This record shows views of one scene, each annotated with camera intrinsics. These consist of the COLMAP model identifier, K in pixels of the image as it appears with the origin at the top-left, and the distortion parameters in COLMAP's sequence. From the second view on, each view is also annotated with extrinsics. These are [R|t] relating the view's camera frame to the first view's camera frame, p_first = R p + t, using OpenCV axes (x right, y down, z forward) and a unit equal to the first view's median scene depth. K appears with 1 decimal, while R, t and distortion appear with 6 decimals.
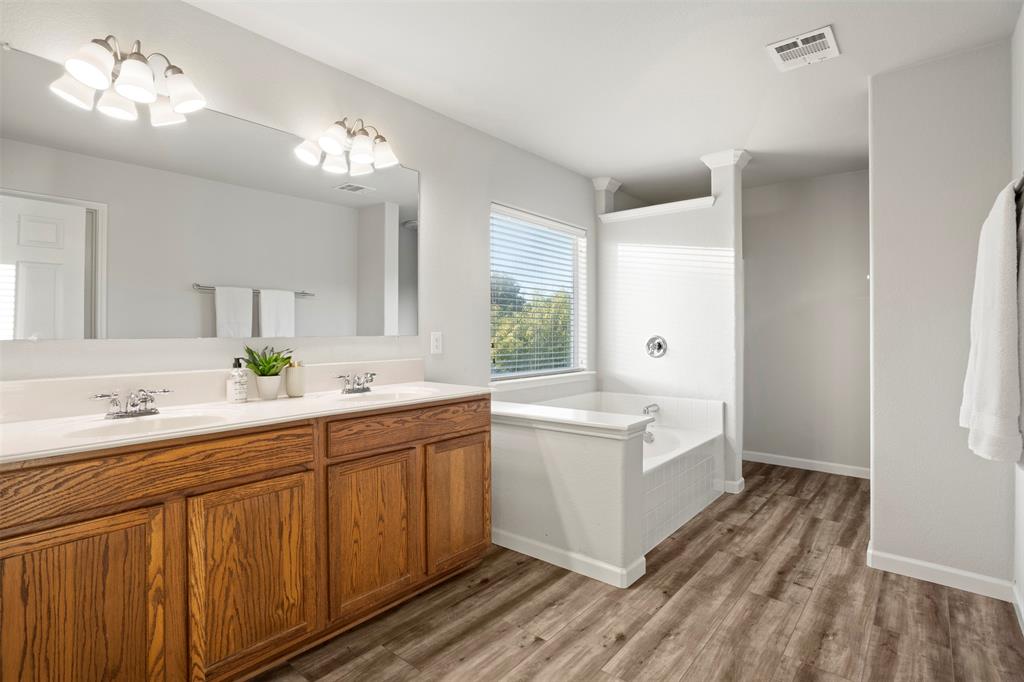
lens RADIAL K [[499.0, 0, 507.6], [0, 499.0, 327.4], [0, 0, 1]] dist [-0.054719, 0.025381]
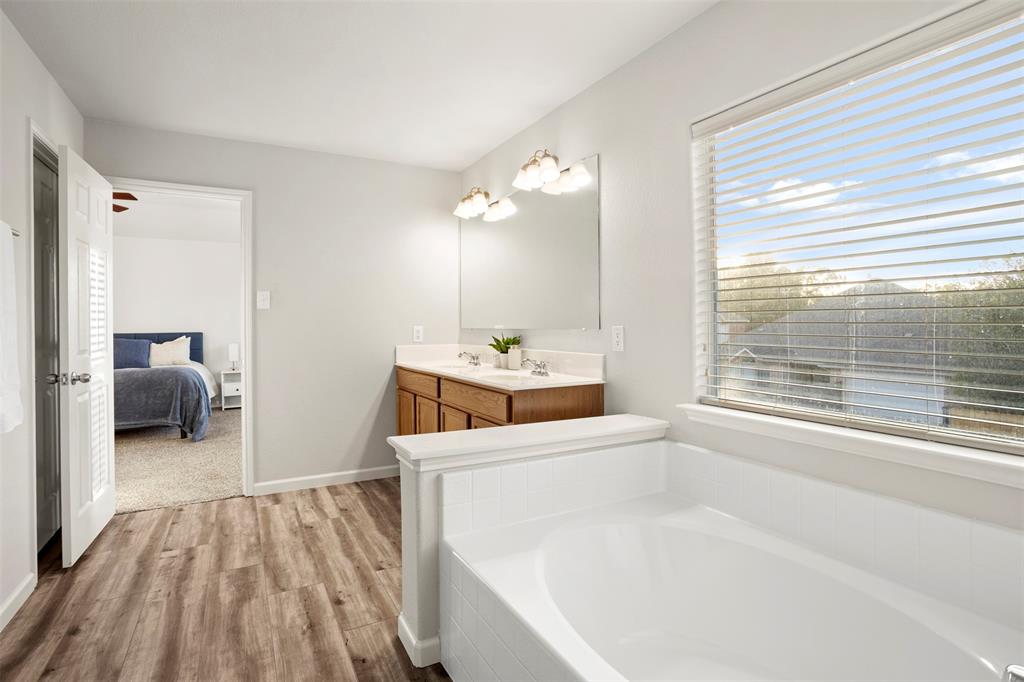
lens RADIAL K [[499.0, 0, 507.6], [0, 499.0, 327.4], [0, 0, 1]] dist [-0.054719, 0.025381]
pose [[-0.346983, 0.004319, -0.937861, 1.128042], [0.009422, 0.999955, 0.001119, 0.013362], [0.937824, -0.008448, -0.347009, 1.735506]]
